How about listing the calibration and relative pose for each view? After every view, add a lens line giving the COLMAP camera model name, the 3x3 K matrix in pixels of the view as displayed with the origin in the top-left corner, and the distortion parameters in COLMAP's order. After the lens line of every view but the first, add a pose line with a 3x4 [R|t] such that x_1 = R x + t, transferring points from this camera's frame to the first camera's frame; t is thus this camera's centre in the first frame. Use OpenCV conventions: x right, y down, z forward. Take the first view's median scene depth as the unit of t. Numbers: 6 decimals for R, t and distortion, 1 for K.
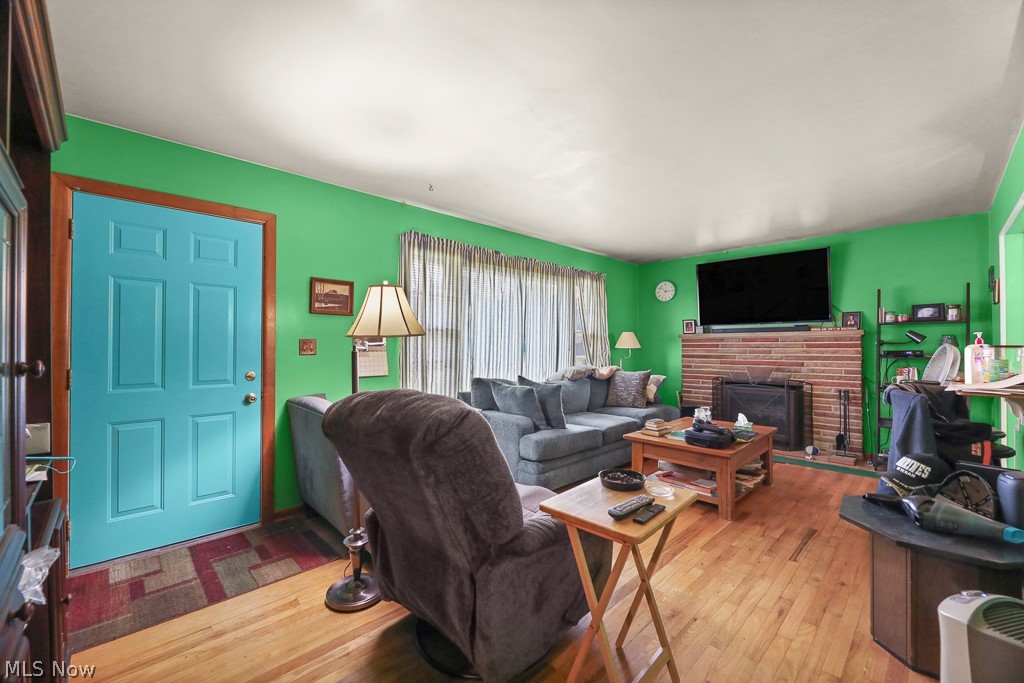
lens RADIAL K [[391.0, 0, 512.0], [0, 391.0, 341.5], [0, 0, 1]] dist [-0.000744, -0.000132]
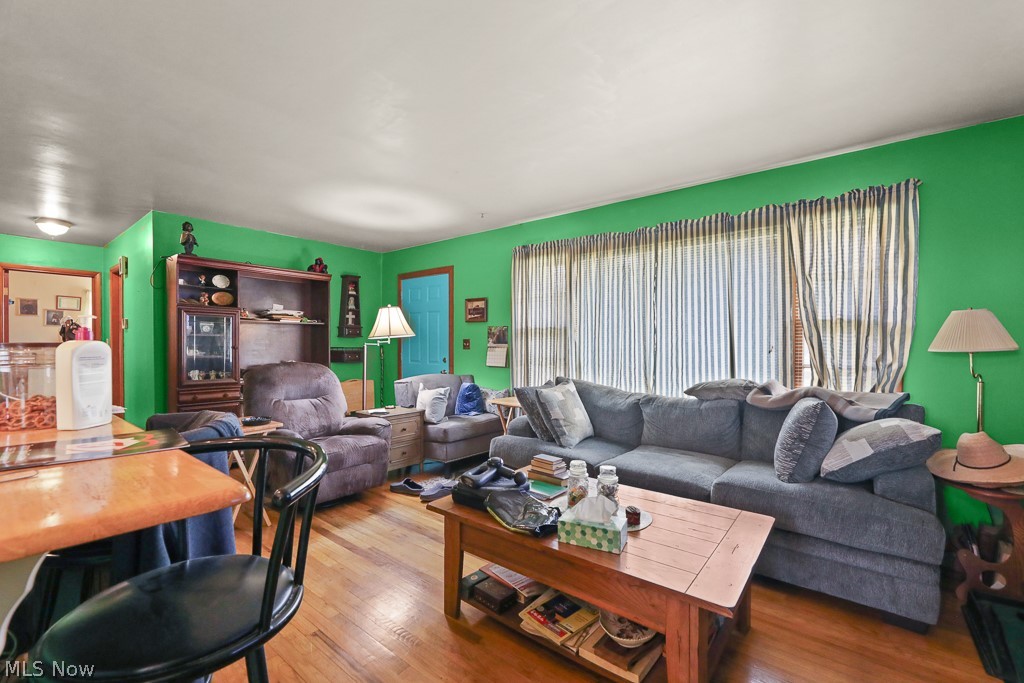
lens RADIAL K [[423.2, 0, 512.0], [0, 423.2, 341.5], [0, 0, 1]] dist [0.000213, -0.000210]
pose [[0.157955, -0.001618, -0.987445, 1.668350], [0.007278, 0.999973, -0.000475, 0.008289], [0.987420, -0.007112, 0.157962, 1.301483]]
